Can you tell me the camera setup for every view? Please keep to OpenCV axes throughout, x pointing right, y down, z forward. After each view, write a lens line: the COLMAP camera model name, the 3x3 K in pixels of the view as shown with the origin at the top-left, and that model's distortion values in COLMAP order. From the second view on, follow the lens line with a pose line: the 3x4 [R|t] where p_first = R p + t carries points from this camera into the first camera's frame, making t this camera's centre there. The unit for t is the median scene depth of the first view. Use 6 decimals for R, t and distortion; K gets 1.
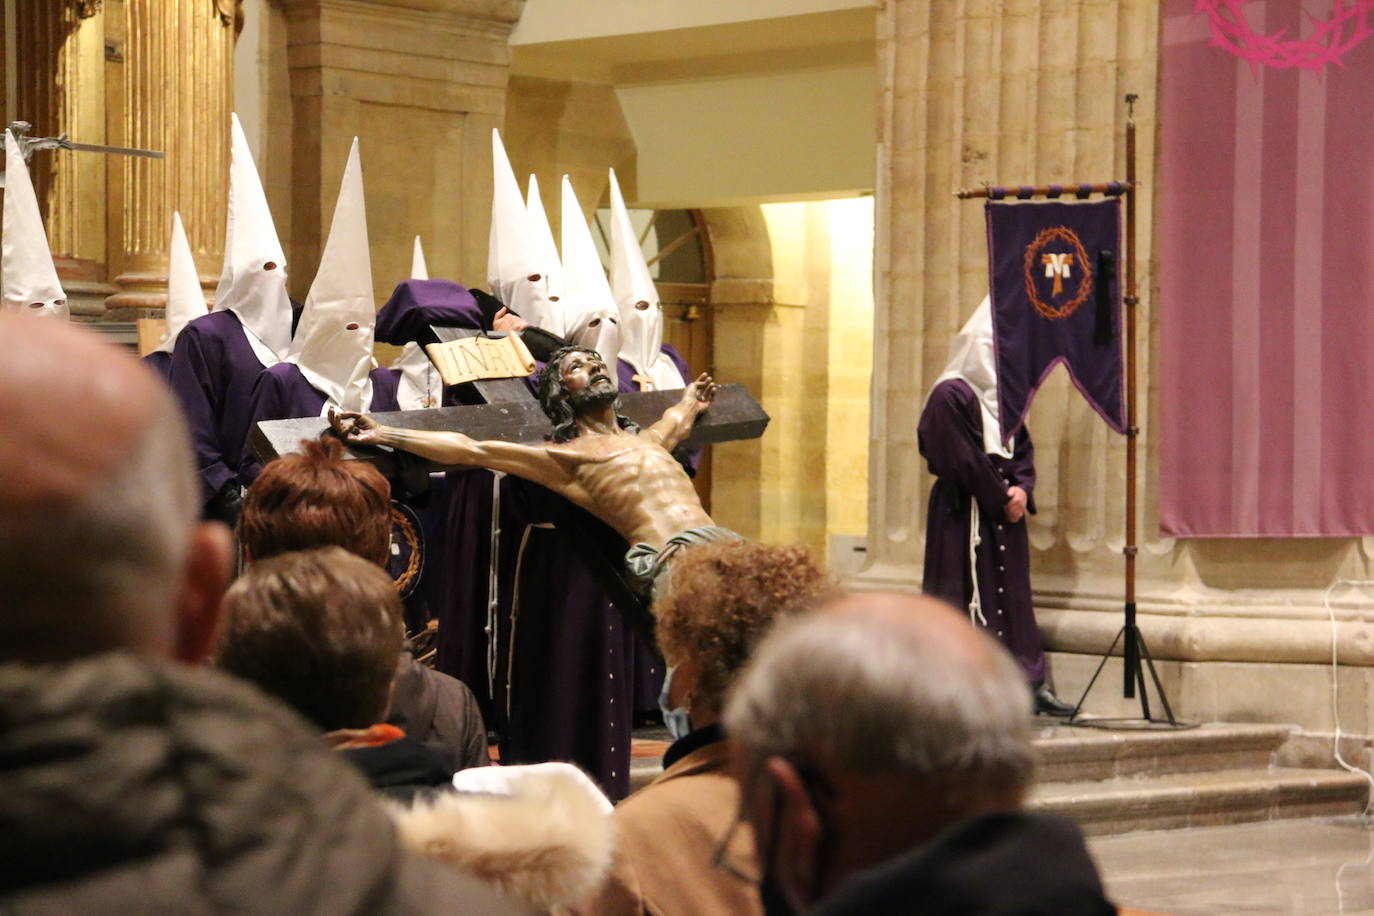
lens RADIAL K [[3323.6, 0, 724.2], [0, 3323.6, 474.8], [0, 0, 1]] dist [0.424630, 3.032755]
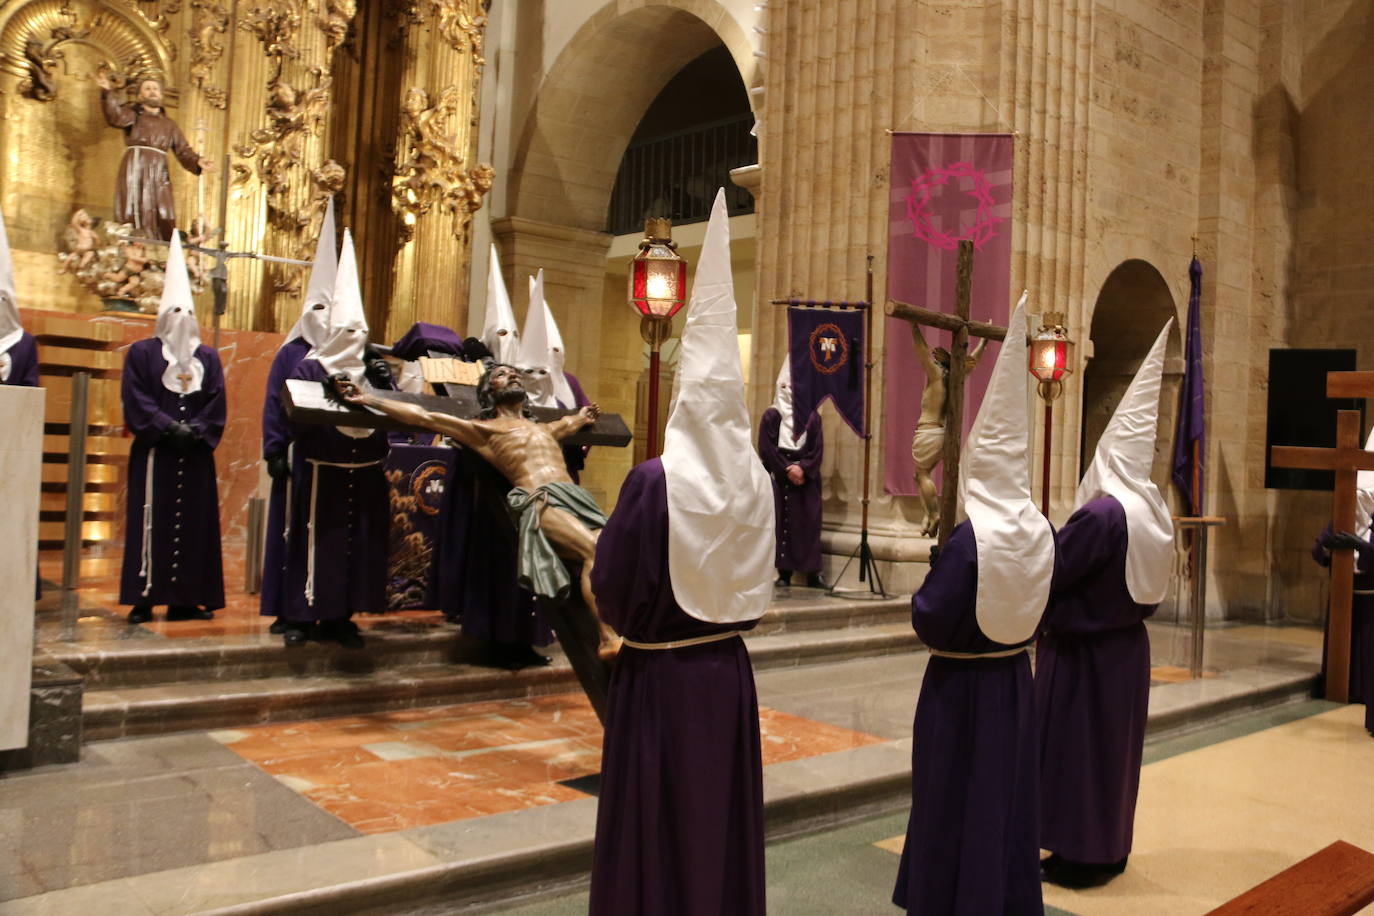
lens RADIAL K [[1190.4, 0, 715.9], [0, 1190.4, 448.3], [0, 0, 1]] dist [-0.158088, 0.182971]
pose [[0.998333, 0.029239, -0.049767, 0.069130], [-0.029885, 0.999478, -0.012281, 0.003615], [0.049382, 0.013747, 0.998685, 0.335482]]
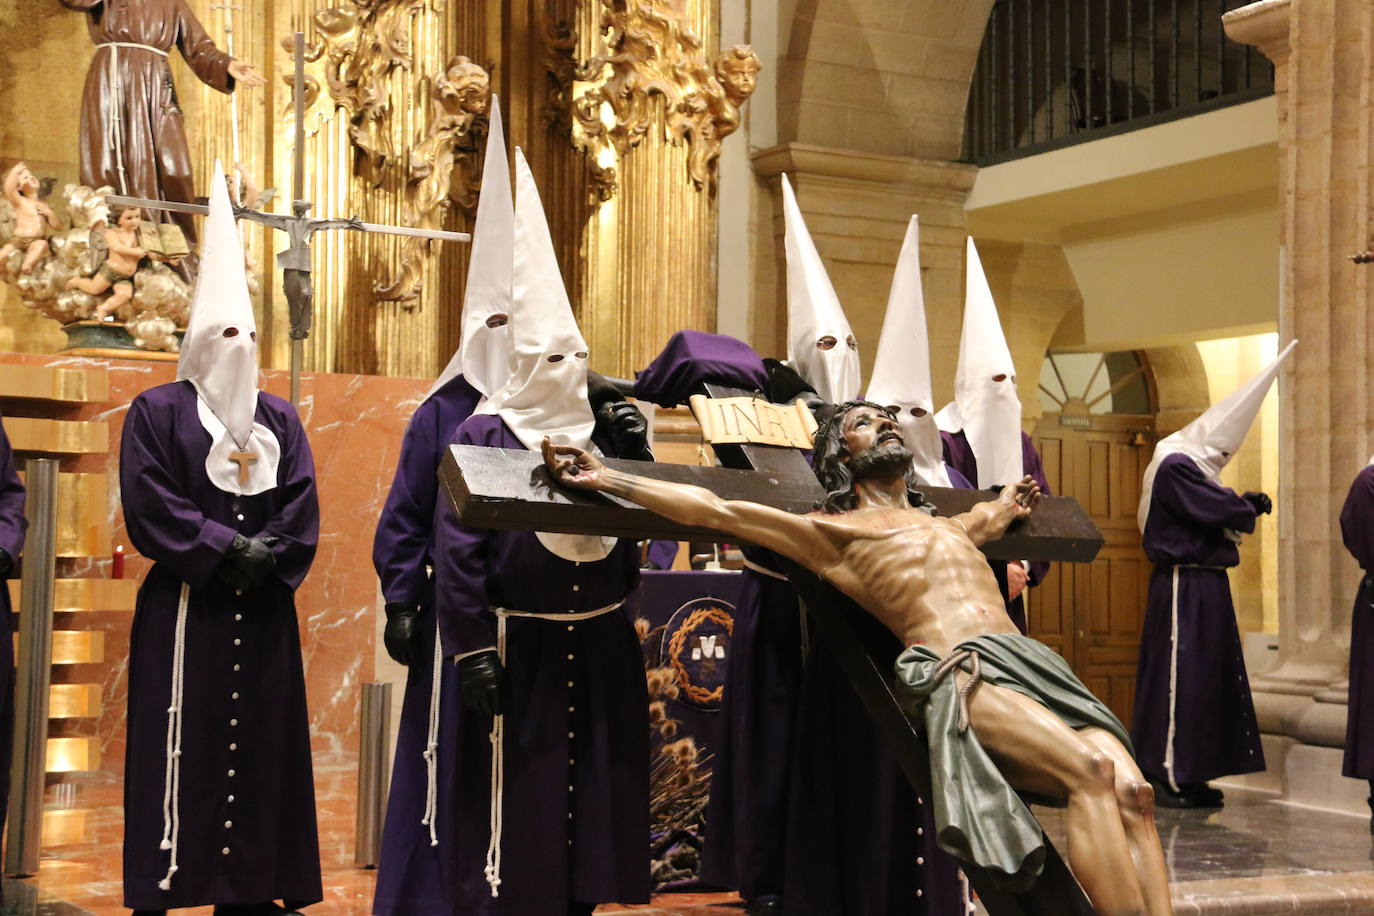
lens RADIAL K [[2121.5, 0, 735.6], [0, 2121.5, 455.8], [0, 0, 1]] dist [0.099949, 0.939165]
pose [[0.973219, -0.019266, -0.229071, 0.037426], [0.005225, 0.998078, -0.061746, 0.003893], [0.229821, 0.058895, 0.971449, 0.374549]]
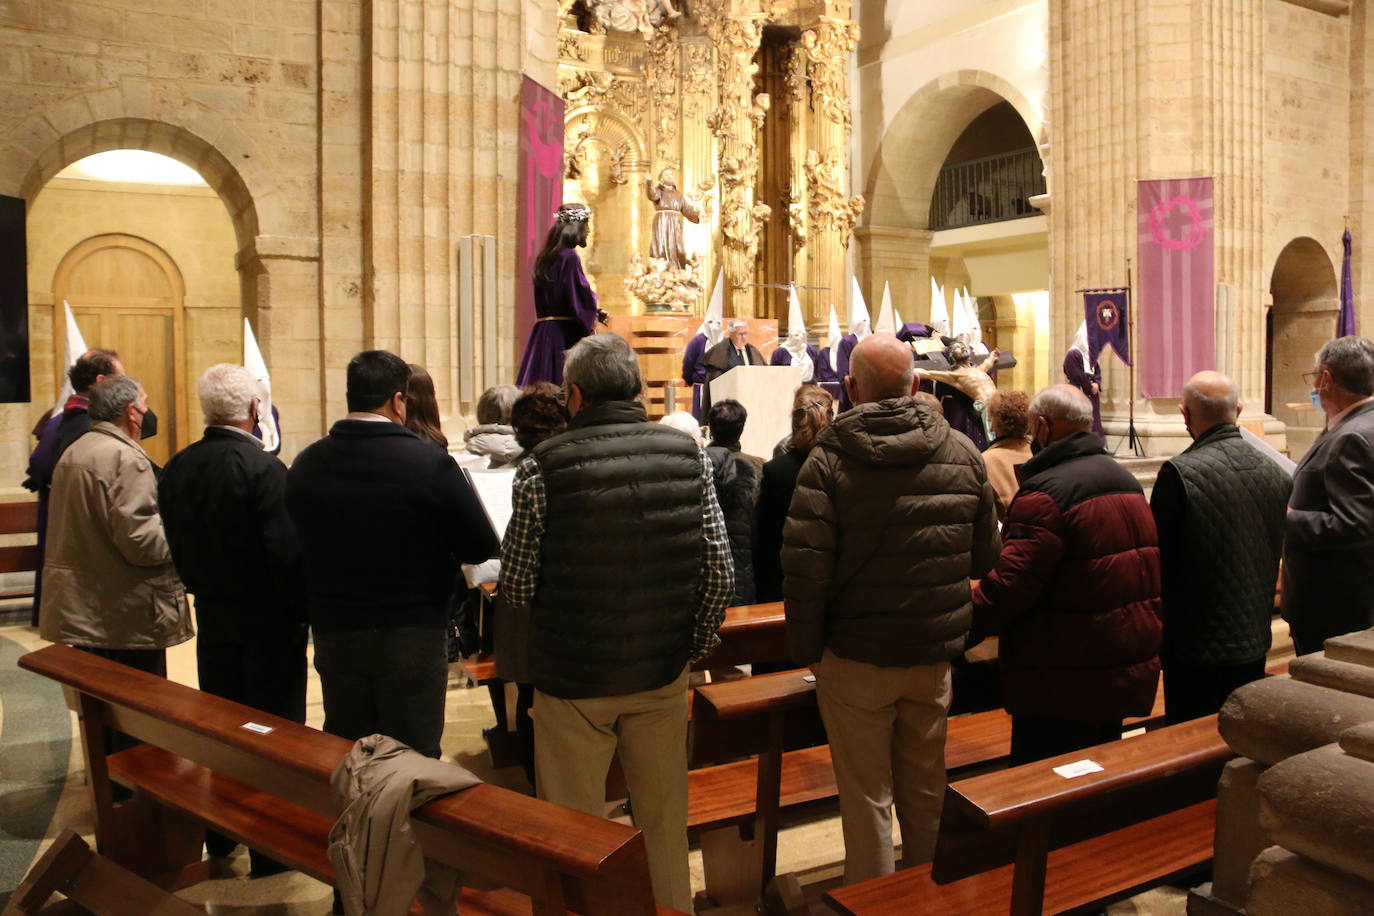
lens RADIAL K [[1130.0, 0, 707.4], [0, 1130.0, 464.4], [0, 0, 1]] dist [-0.198139, 0.152156]
pose [[0.967323, -0.006055, -0.253473, -0.003070], [0.023152, 0.997648, 0.064520, 0.004381], [0.252487, -0.068280, 0.965188, -0.105299]]
